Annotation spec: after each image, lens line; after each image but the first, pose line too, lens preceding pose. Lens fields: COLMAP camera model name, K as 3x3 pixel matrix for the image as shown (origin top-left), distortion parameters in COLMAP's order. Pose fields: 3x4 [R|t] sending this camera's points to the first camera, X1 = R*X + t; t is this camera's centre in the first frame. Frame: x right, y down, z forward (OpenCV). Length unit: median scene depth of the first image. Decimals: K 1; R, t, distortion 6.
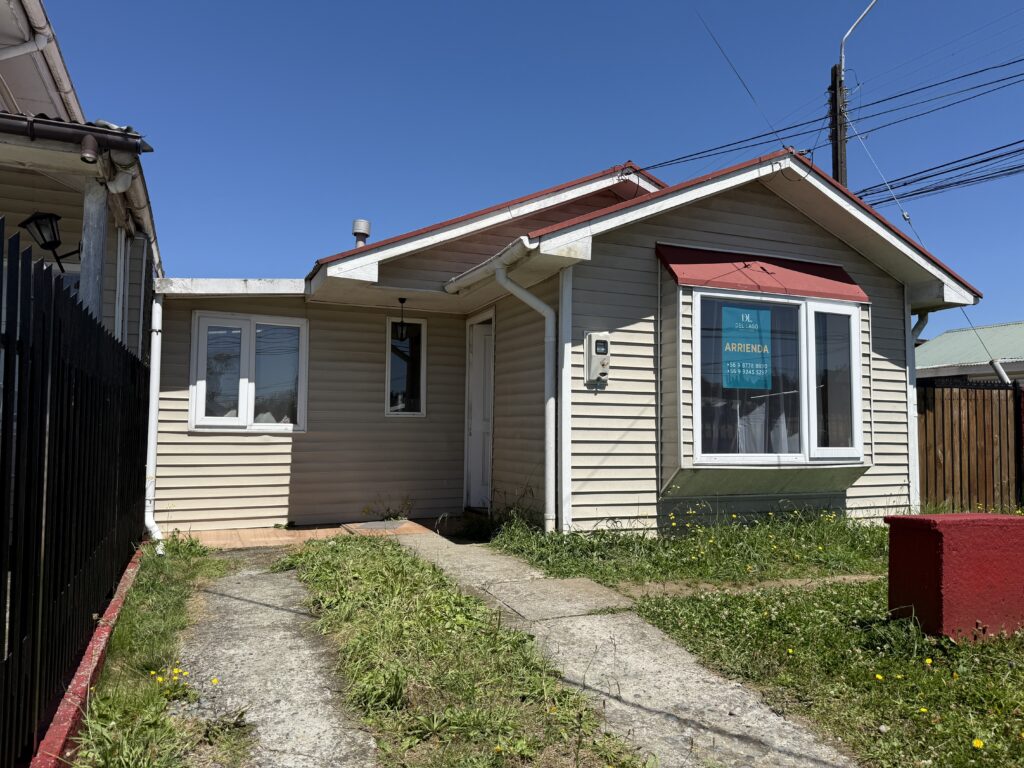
lens RADIAL K [[721.9, 0, 512.0], [0, 721.9, 384.0], [0, 0, 1]] dist [0.111423, -0.175853]
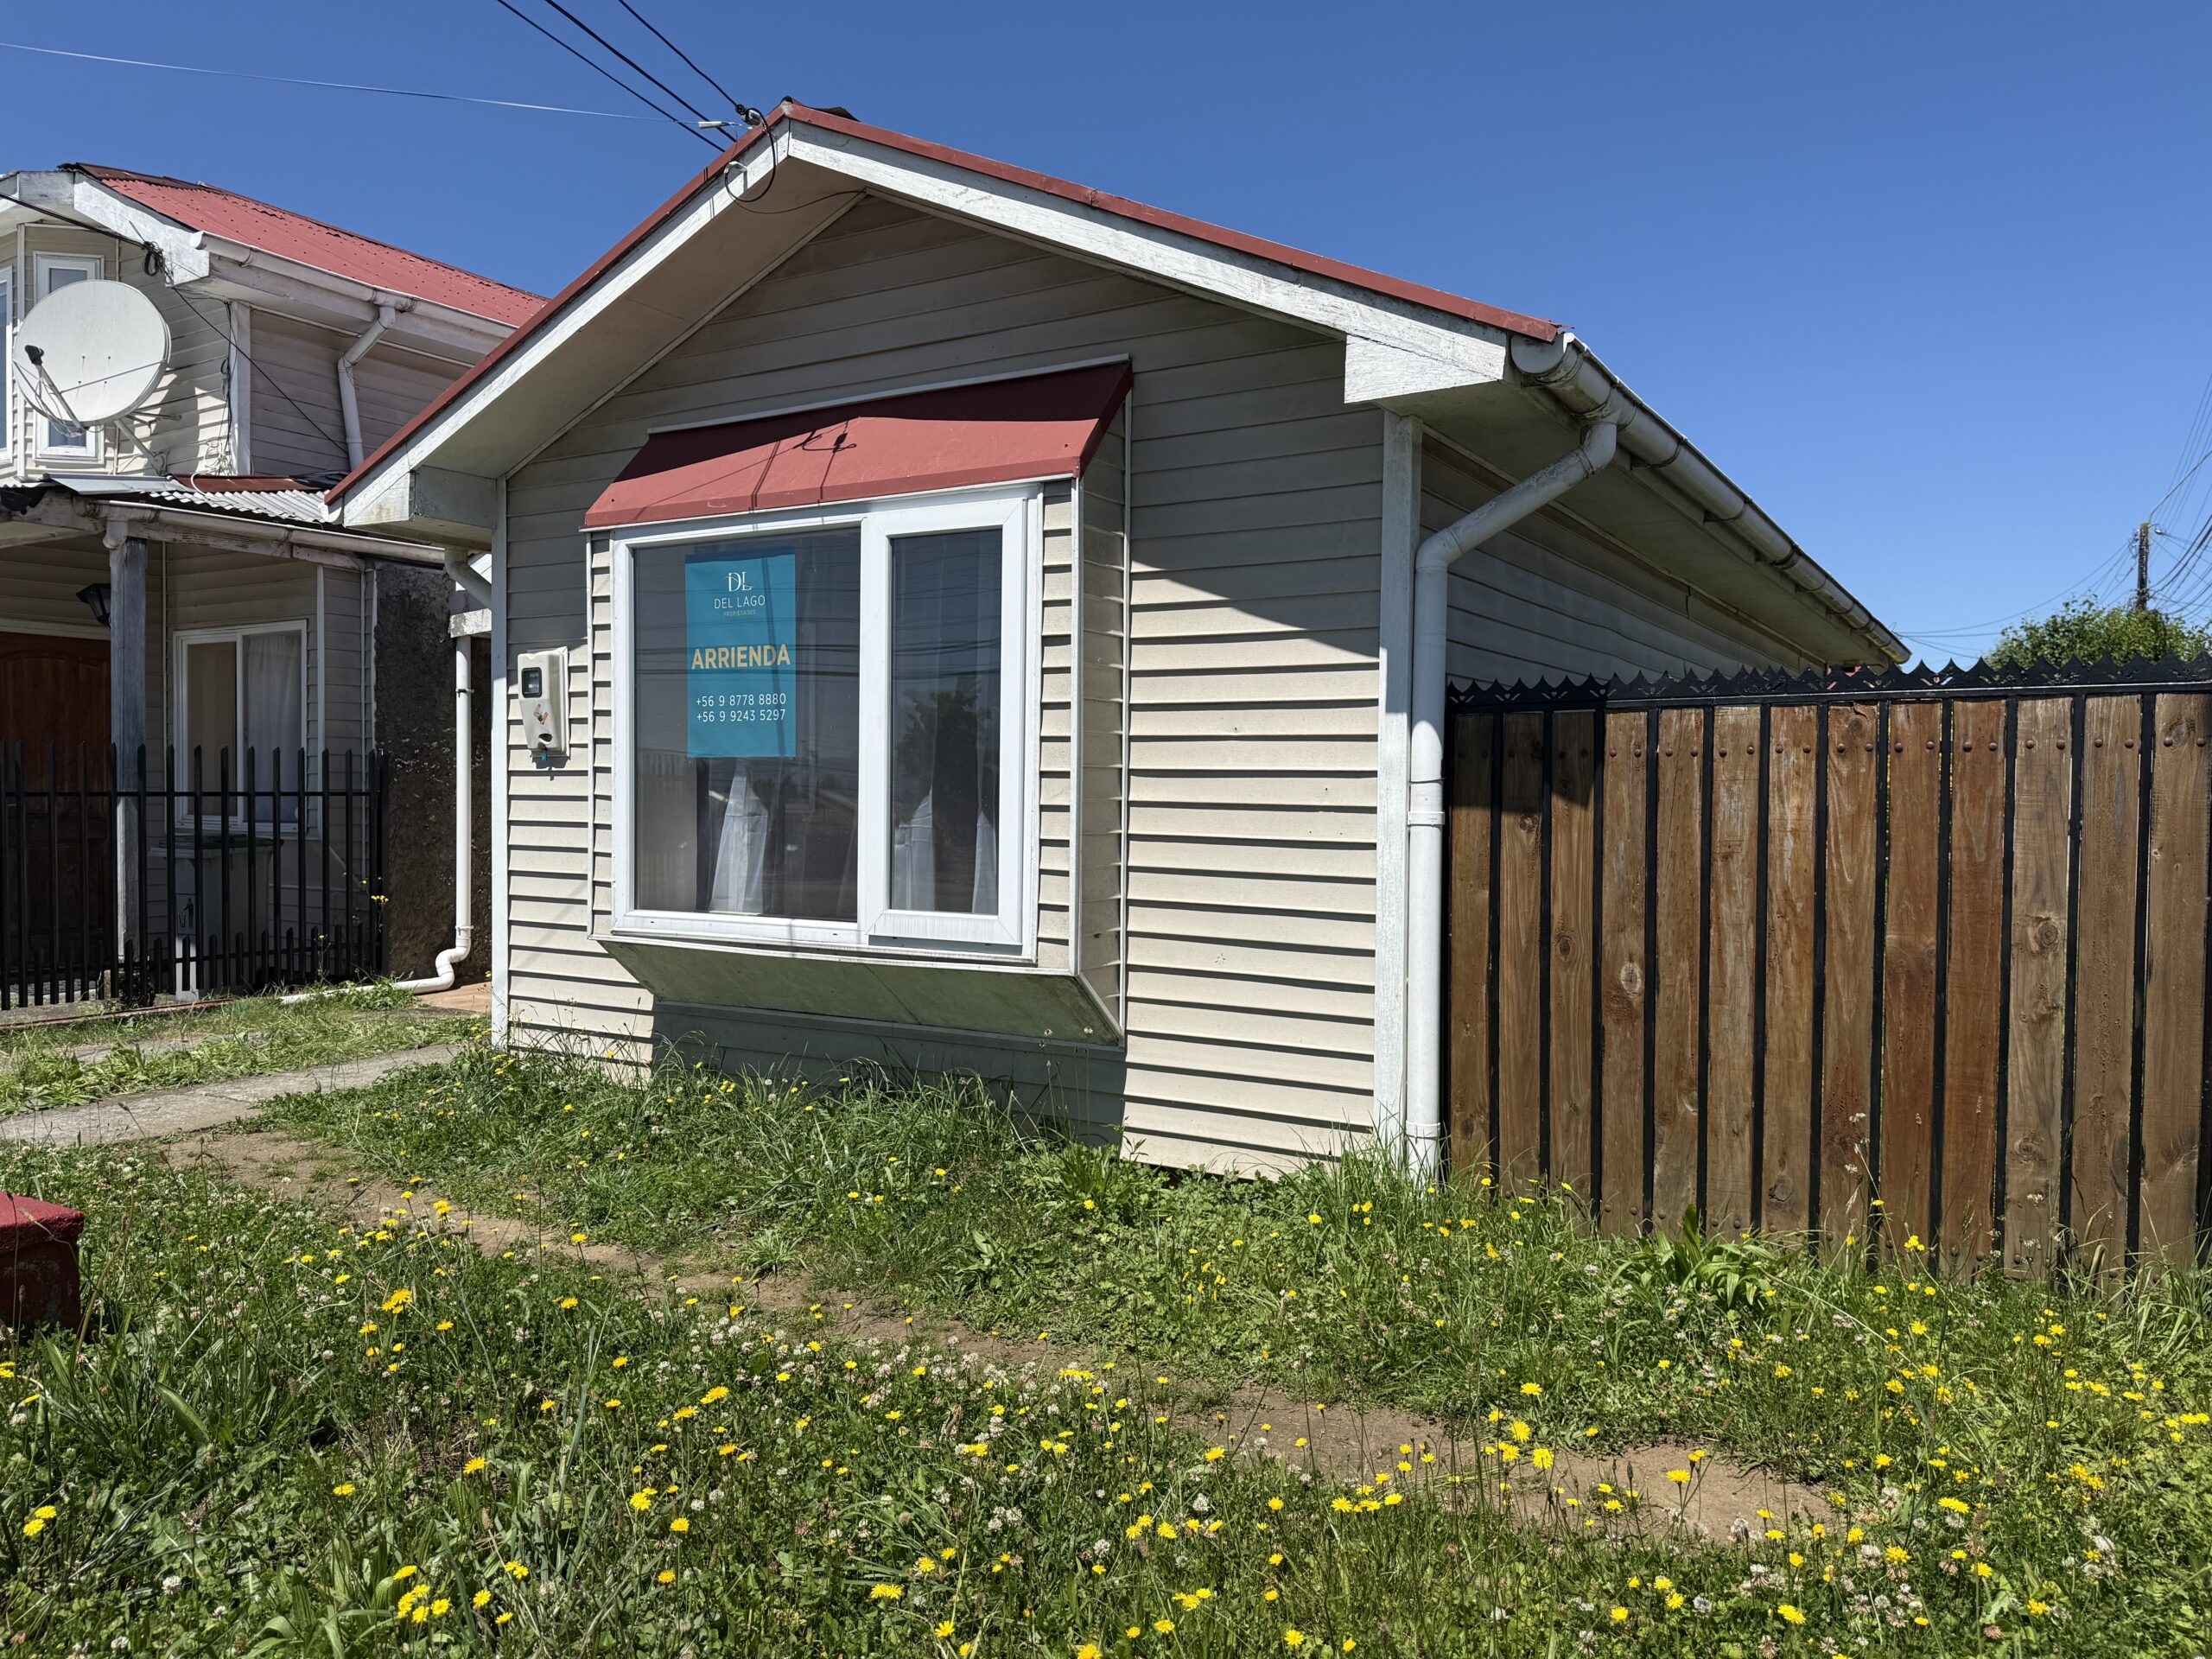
lens RADIAL K [[1559.4, 0, 1106.0], [0, 1559.4, 829.5], [0, 0, 1]] dist [0.111423, -0.175853]
pose [[0.572205, 0.014448, -0.819983, 1.134708], [0.047378, 0.997593, 0.050640, 0.011720], [0.818741, -0.067825, 0.570143, 0.649266]]
